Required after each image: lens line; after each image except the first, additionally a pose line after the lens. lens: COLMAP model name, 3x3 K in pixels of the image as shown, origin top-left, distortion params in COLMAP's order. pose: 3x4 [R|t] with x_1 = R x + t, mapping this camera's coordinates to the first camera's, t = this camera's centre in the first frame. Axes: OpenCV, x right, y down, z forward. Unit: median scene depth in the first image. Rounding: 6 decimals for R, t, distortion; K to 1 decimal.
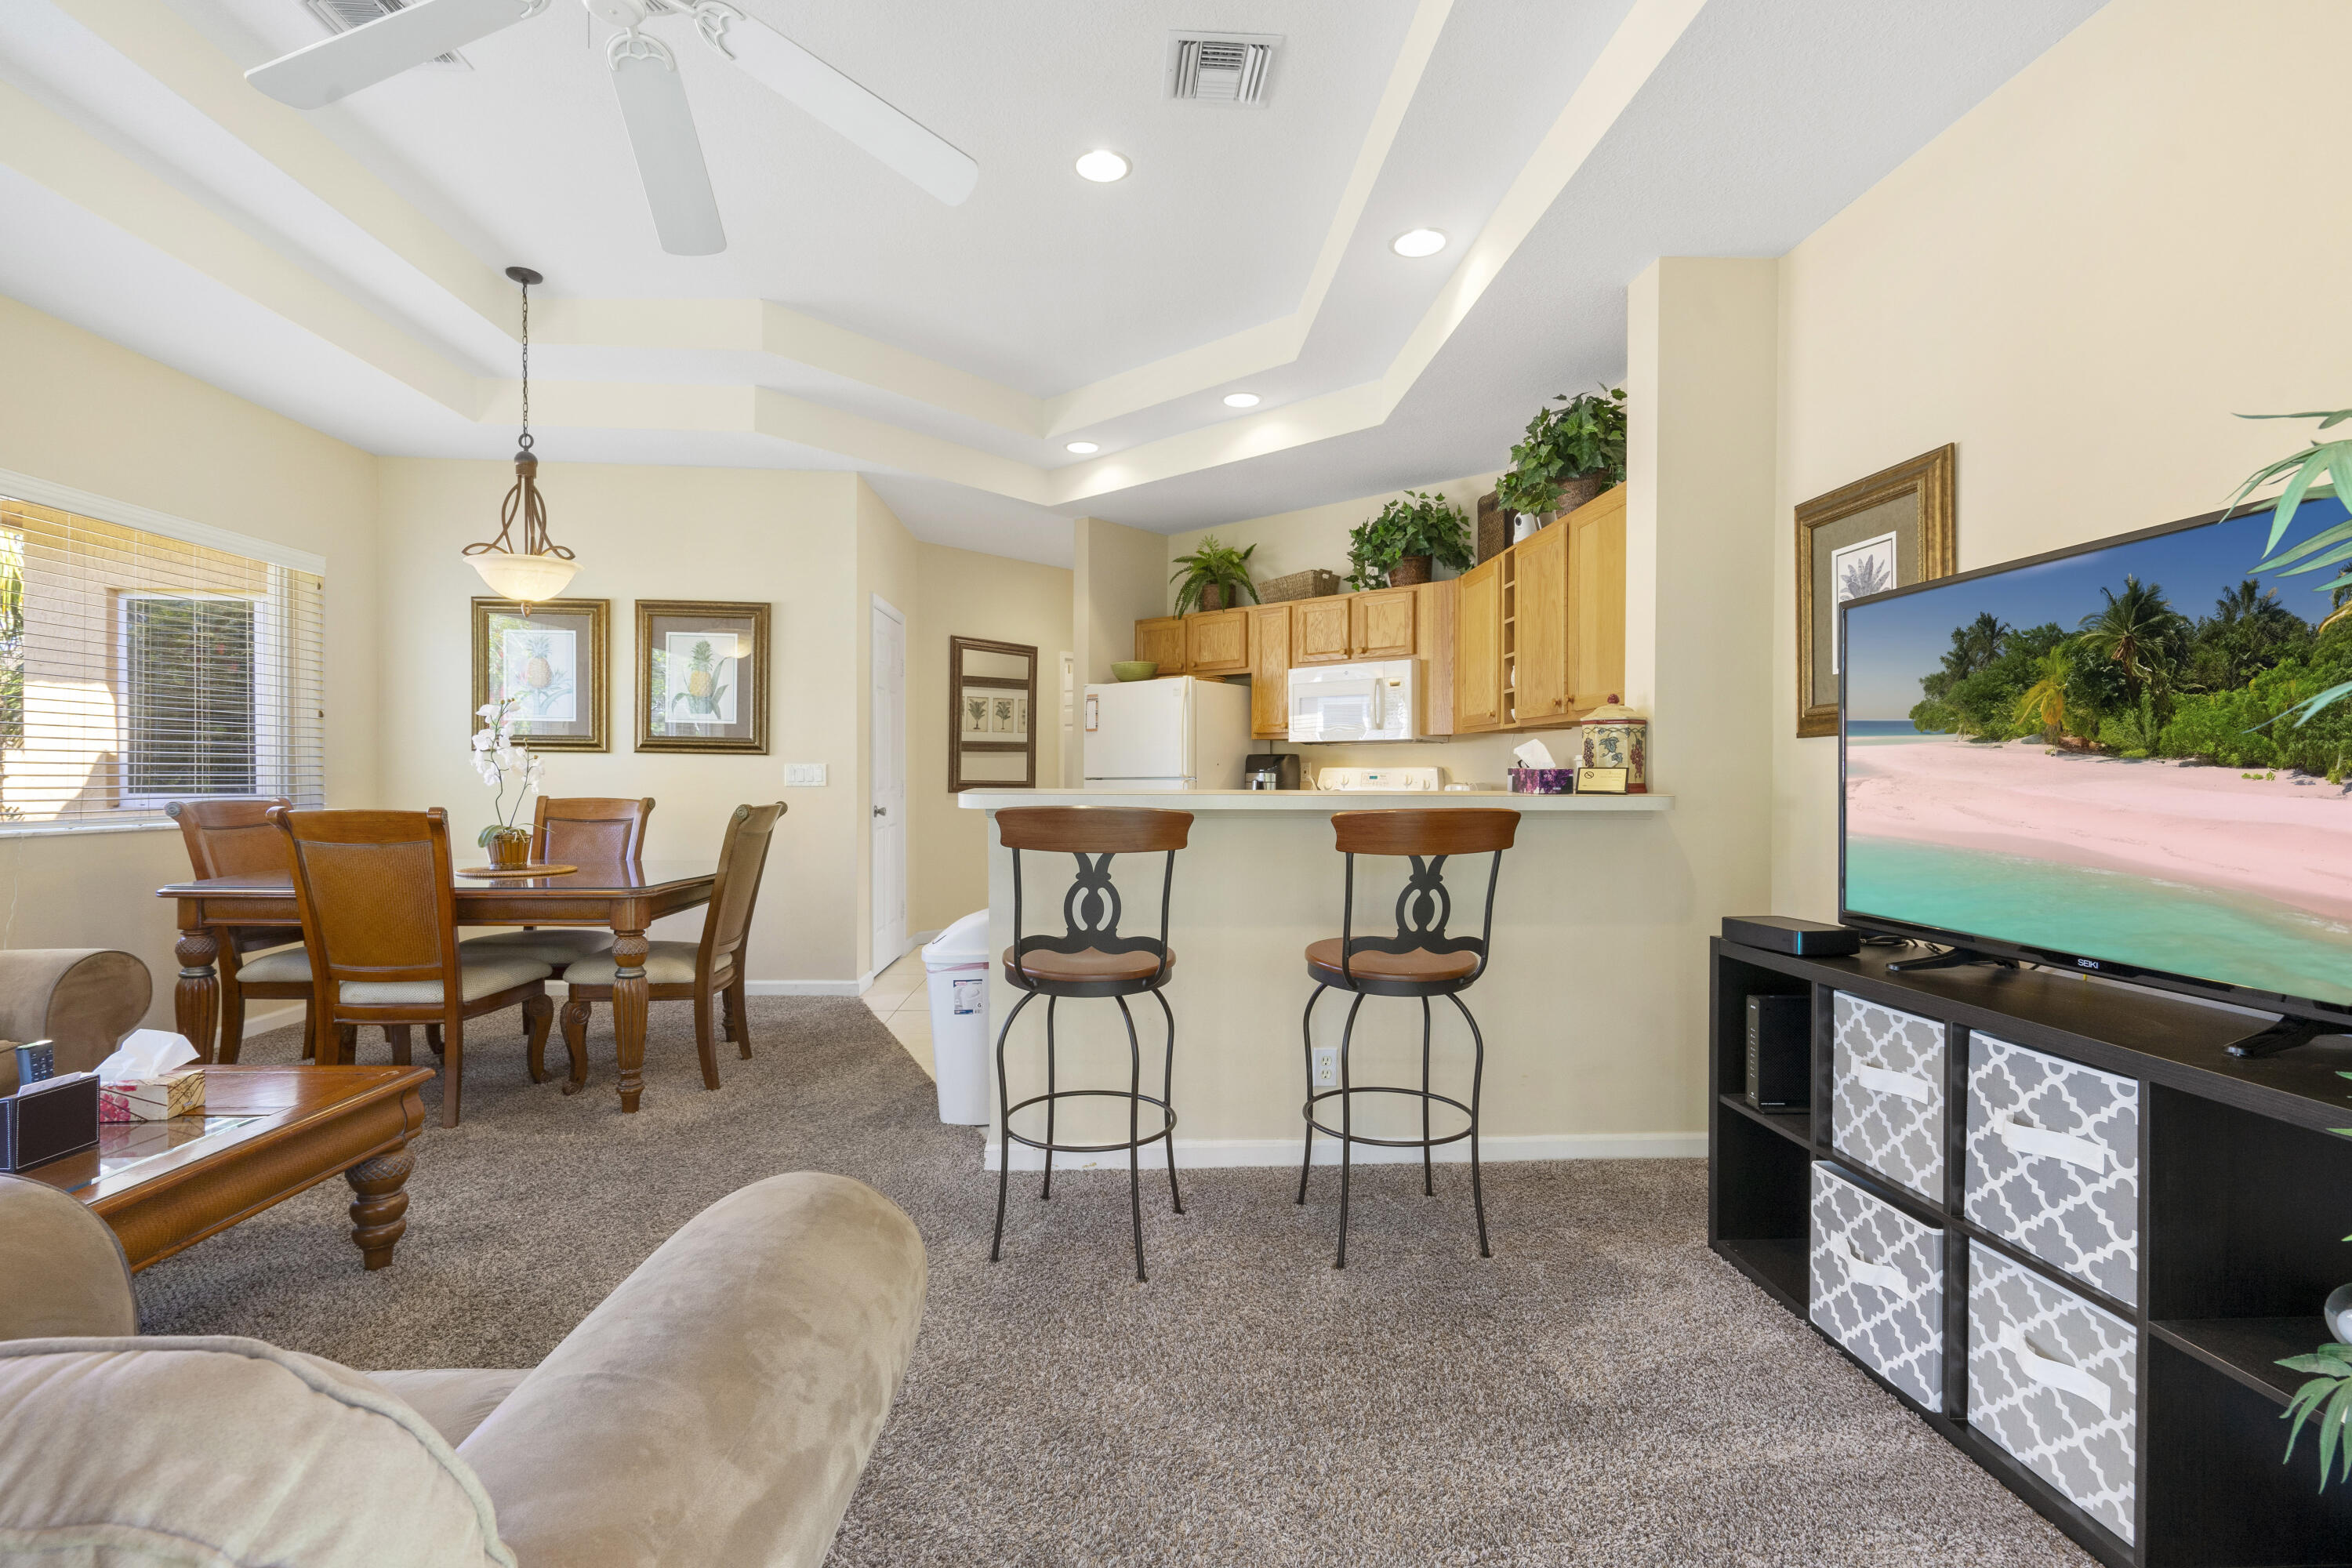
lens RADIAL K [[1081.7, 0, 1170.2], [0, 1081.7, 776.3], [0, 0, 1]] dist [0.013639, 0.000059]
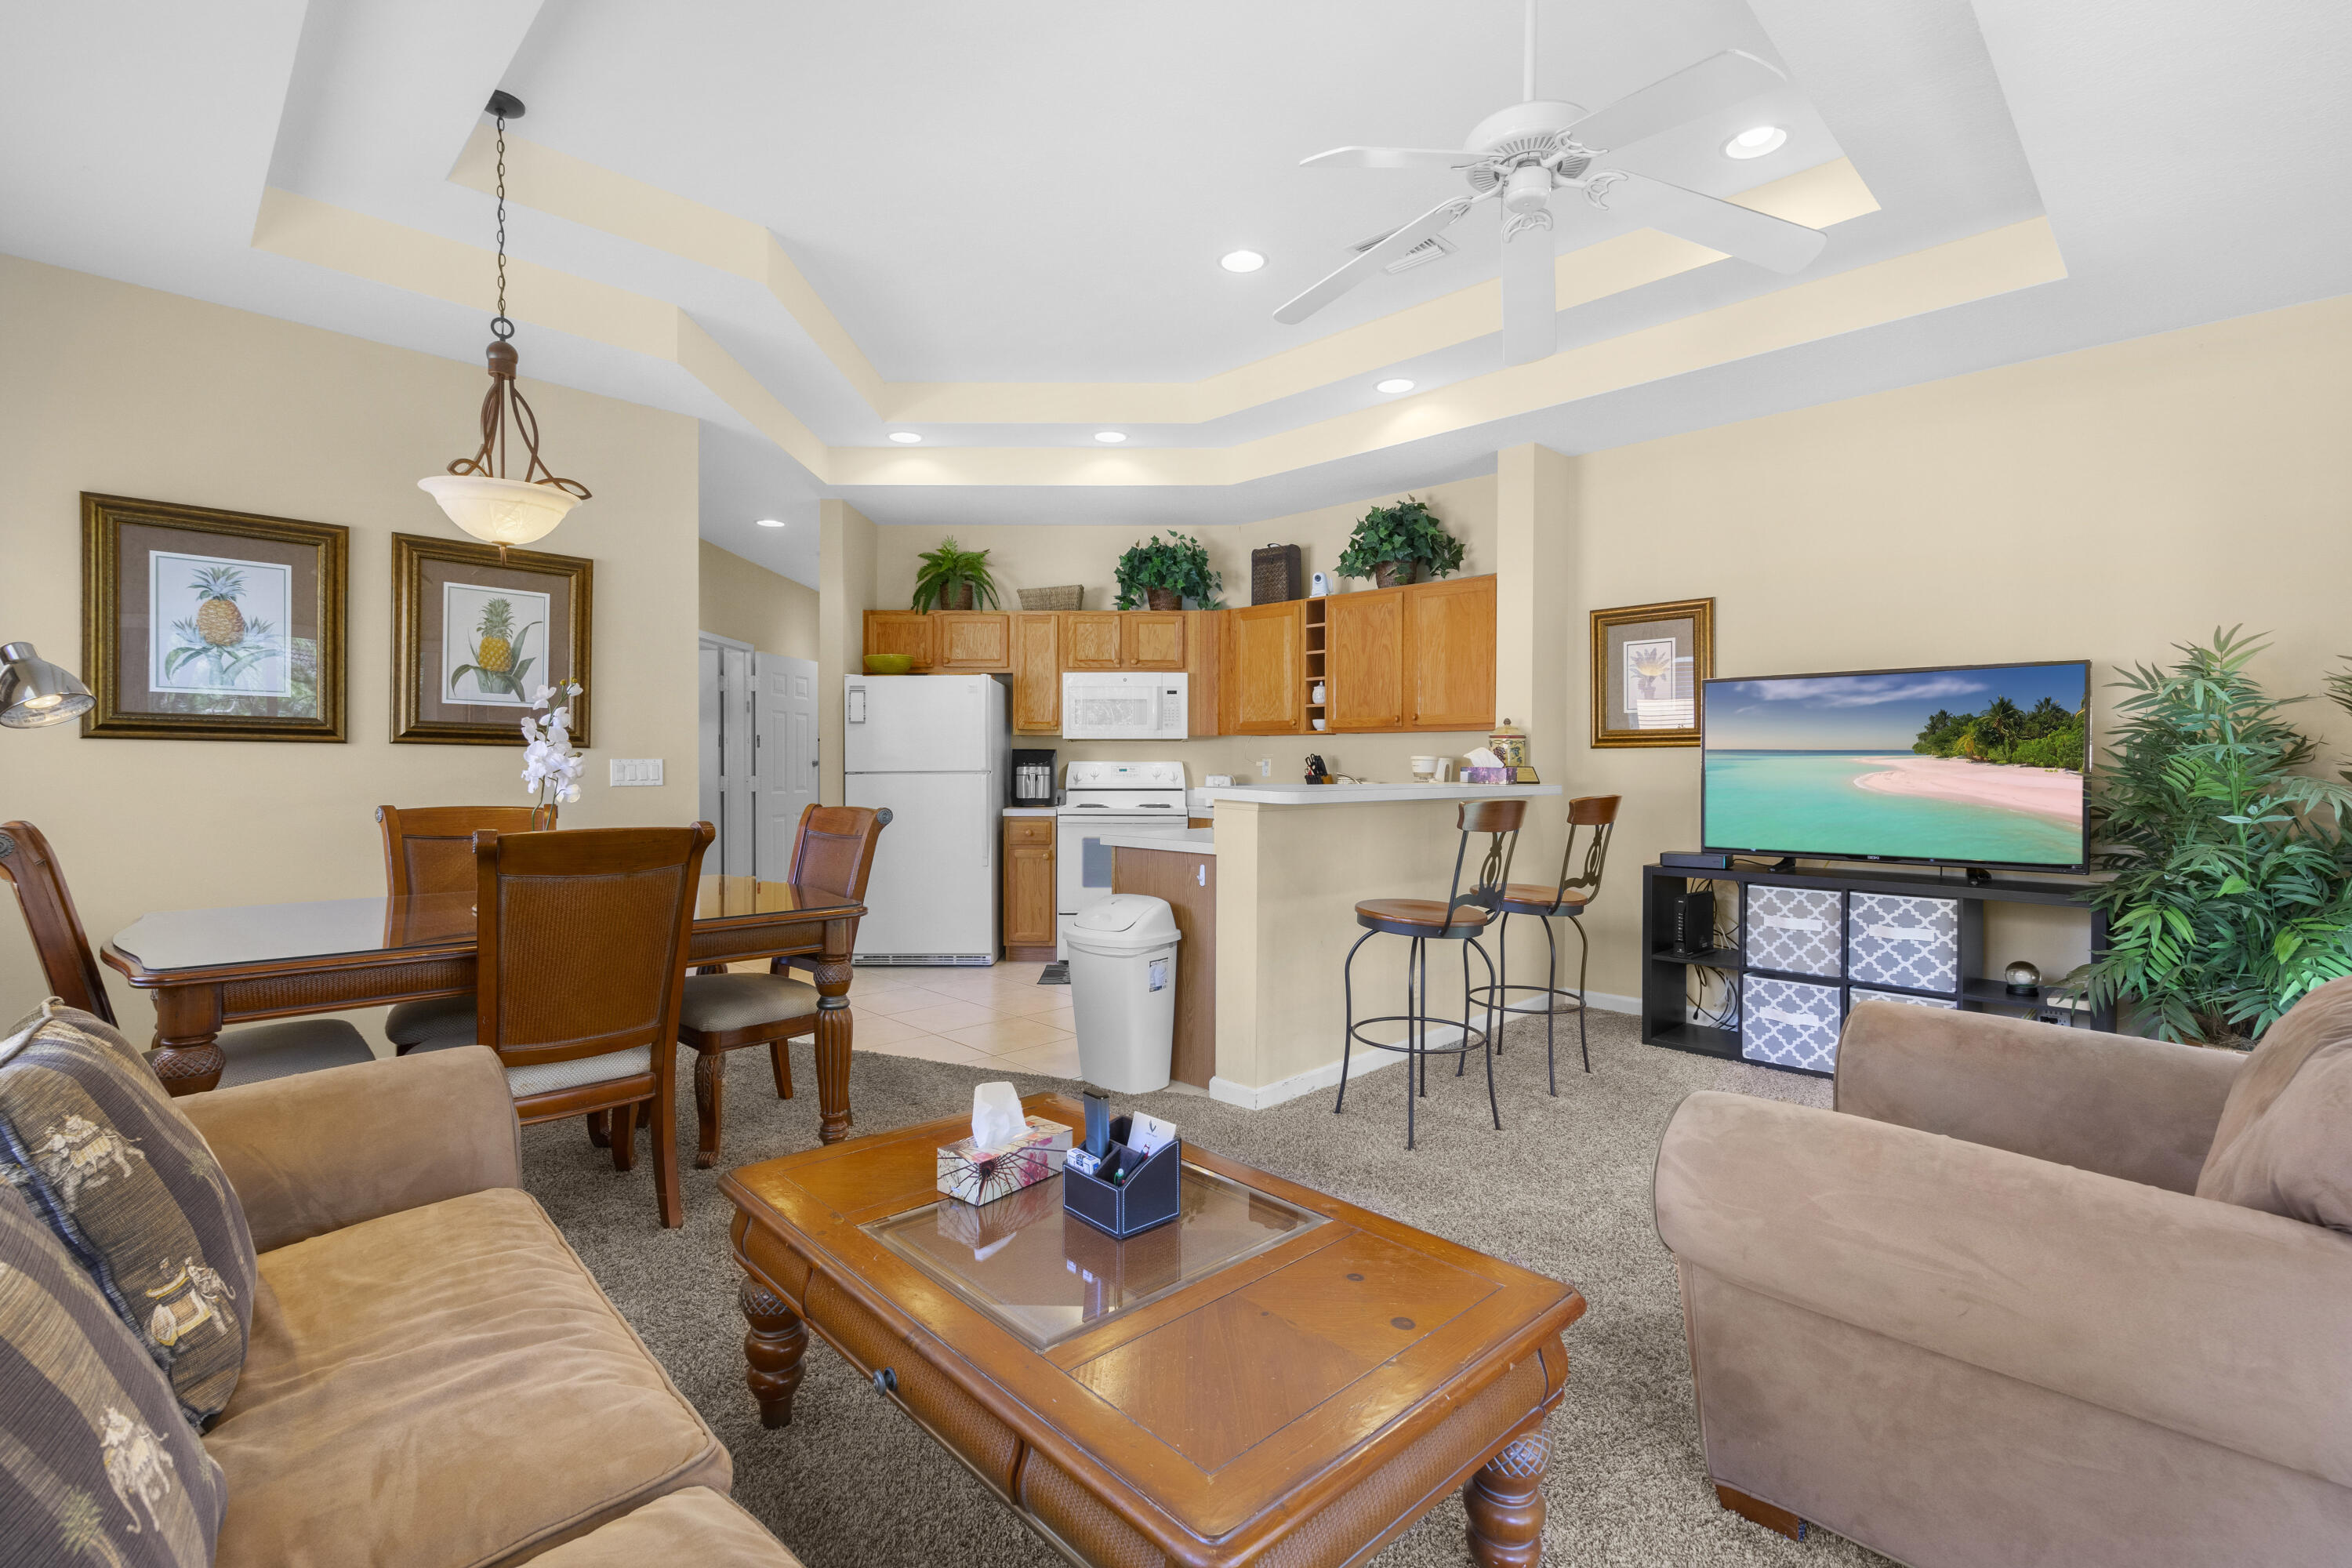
lens RADIAL K [[1068.4, 0, 1180.4], [0, 1068.4, 791.9], [0, 0, 1]] dist [-0.001763, -0.000153]
pose [[0.750128, -0.018250, 0.661041, -0.731541], [0.002227, 0.999683, 0.025072, -0.007290], [-0.661289, -0.017335, 0.749931, 0.138620]]
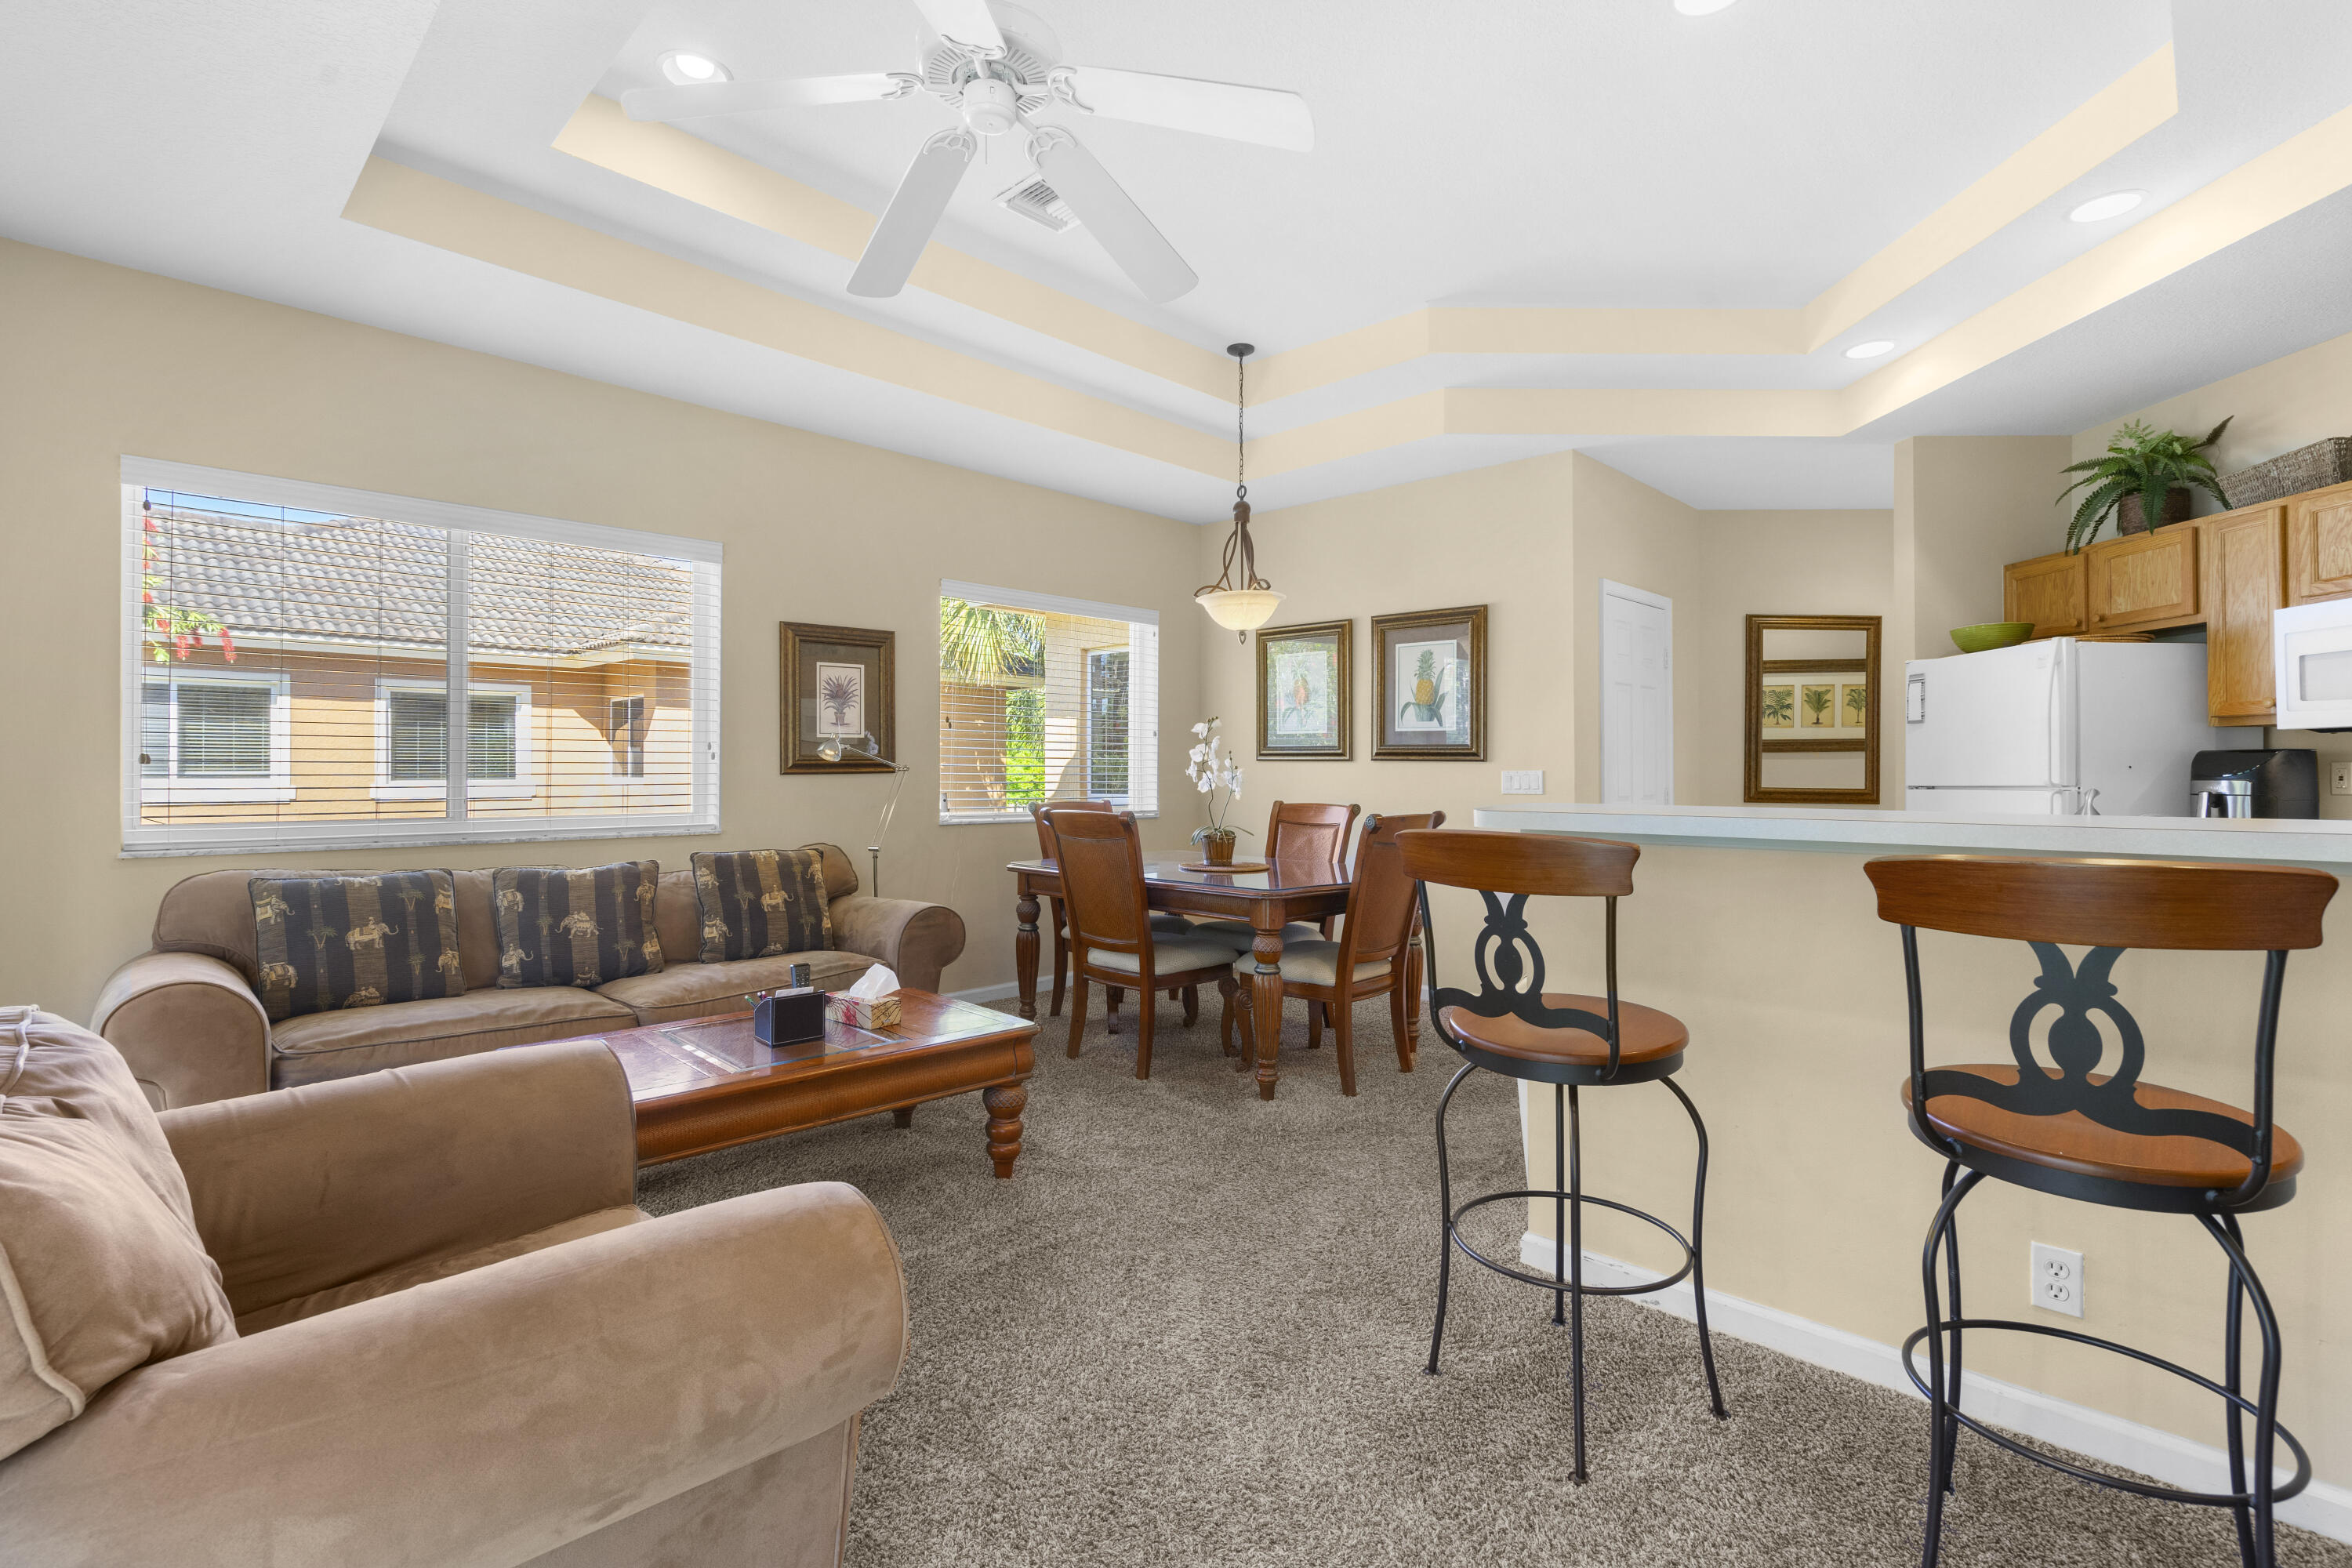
lens RADIAL K [[1089.3, 0, 1162.7], [0, 1089.3, 758.9], [0, 0, 1]] dist [-0.001594, 0.000319]
pose [[0.668015, -0.013741, -0.744021, 0.202298], [0.000421, 0.999836, -0.018087, -0.005781], [0.744148, 0.011769, 0.667912, 0.174200]]
